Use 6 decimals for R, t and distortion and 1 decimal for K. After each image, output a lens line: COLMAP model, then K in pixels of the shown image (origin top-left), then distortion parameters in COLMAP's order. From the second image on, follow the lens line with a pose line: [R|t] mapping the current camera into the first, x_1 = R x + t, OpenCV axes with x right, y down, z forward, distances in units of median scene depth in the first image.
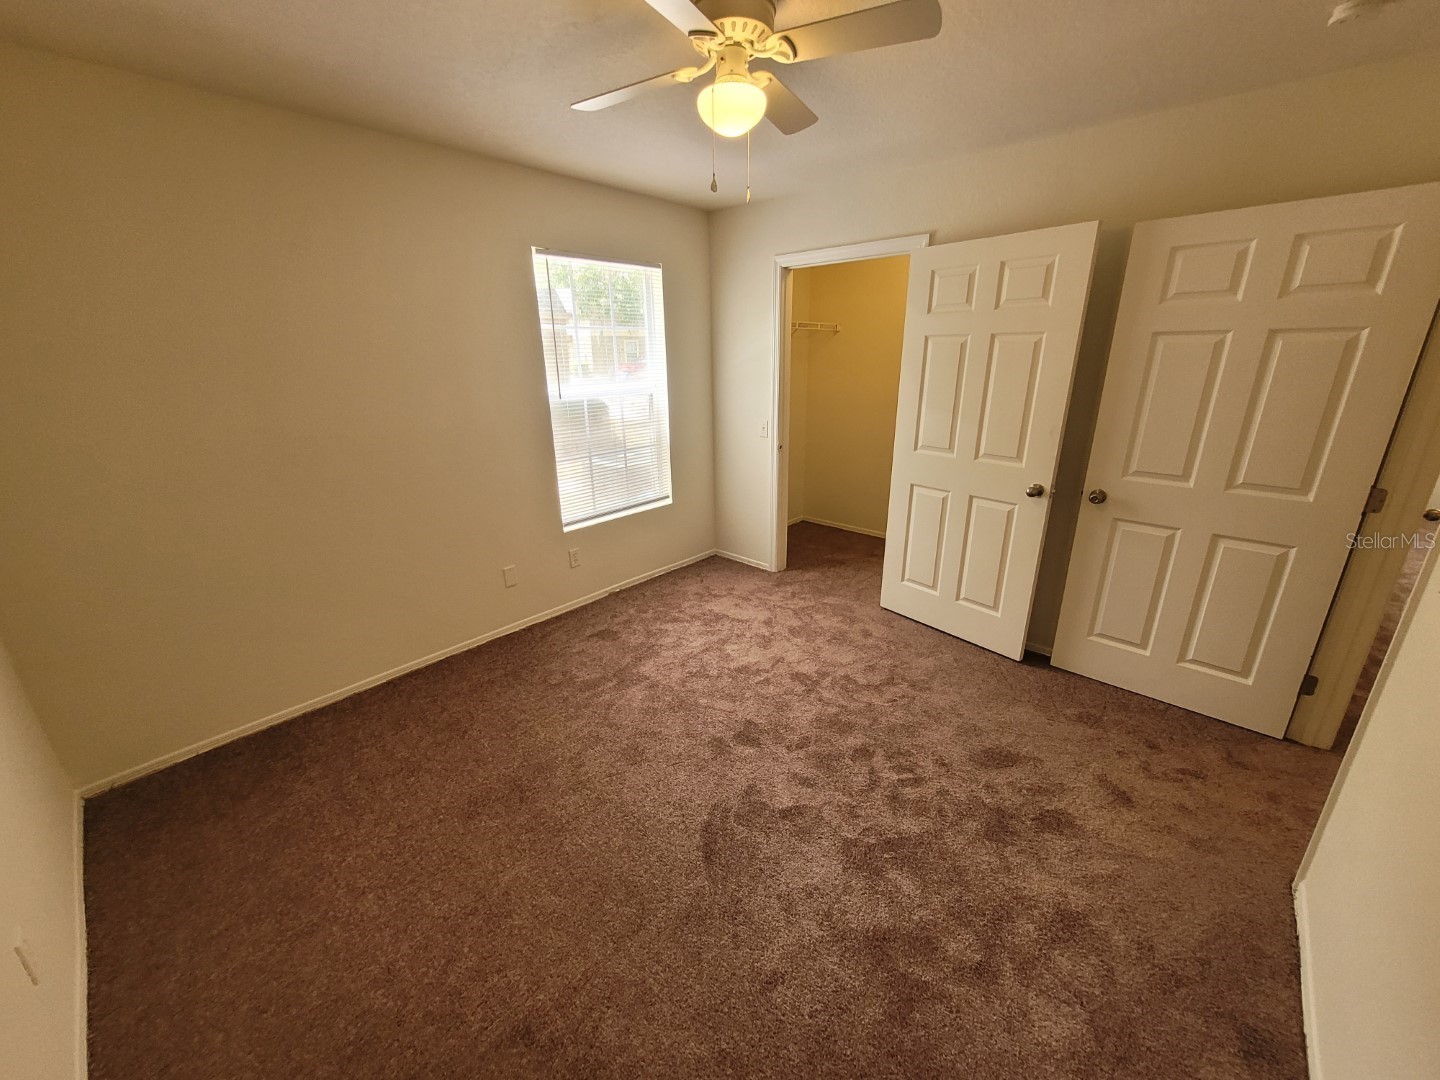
lens RADIAL K [[563.1, 0, 721.8], [0, 563.1, 537.5], [0, 0, 1]] dist [-0.002421, 0.000354]
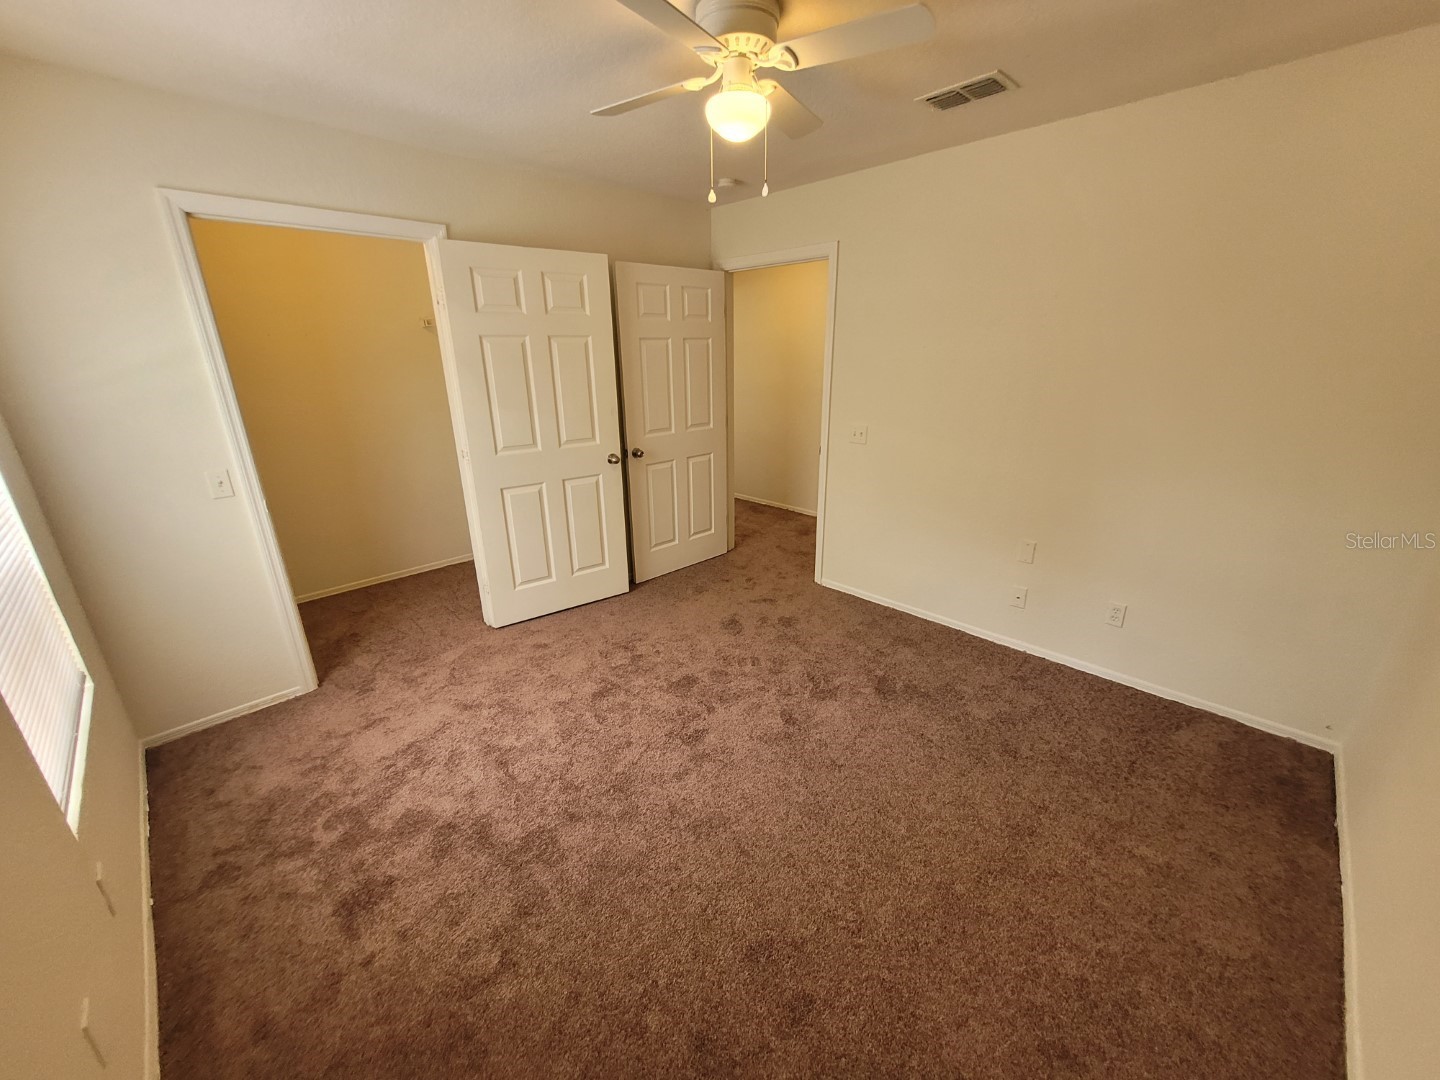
lens RADIAL K [[563.1, 0, 721.8], [0, 563.1, 537.5], [0, 0, 1]] dist [-0.002421, 0.000354]
pose [[0.048550, -0.313259, 0.948426, -0.632844], [0.322548, 0.903589, 0.281938, -0.182777], [-0.945307, 0.292225, 0.144910, 0.566630]]
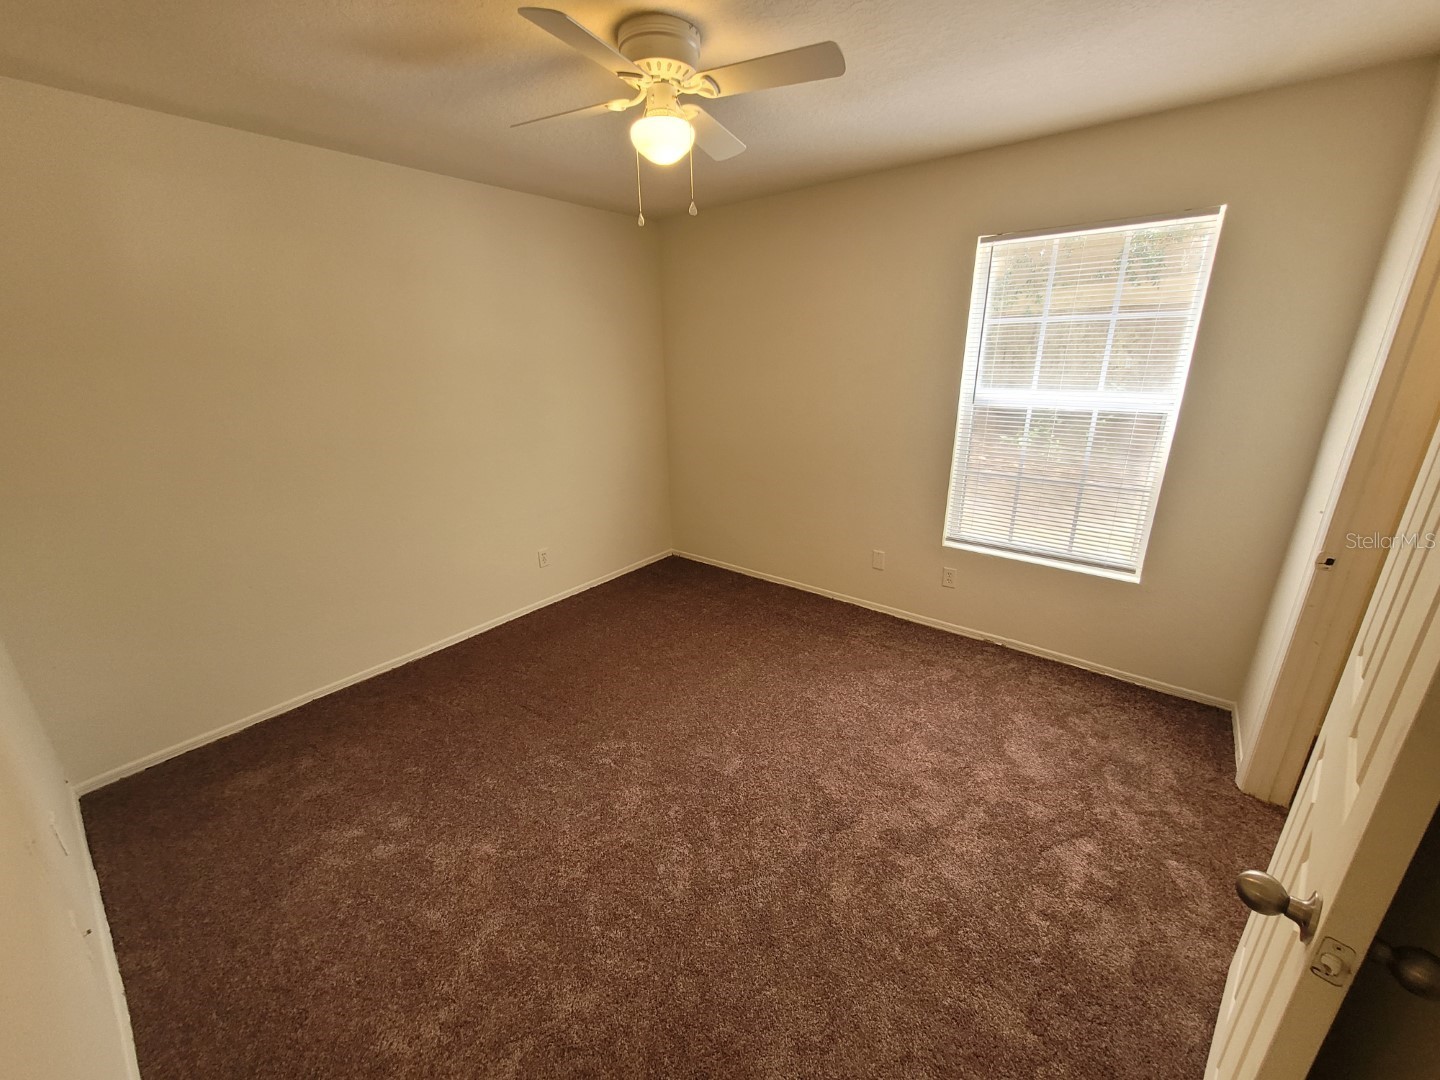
lens RADIAL K [[549.4, 0, 720.0], [0, 549.4, 540.0], [0, 0, 1]] dist [-0.000709, 0.000068]
pose [[0.043731, 0.318635, -0.946868, 0.653190], [-0.305490, 0.906643, 0.290989, -0.196517], [0.951191, 0.276533, 0.136988, 0.606483]]
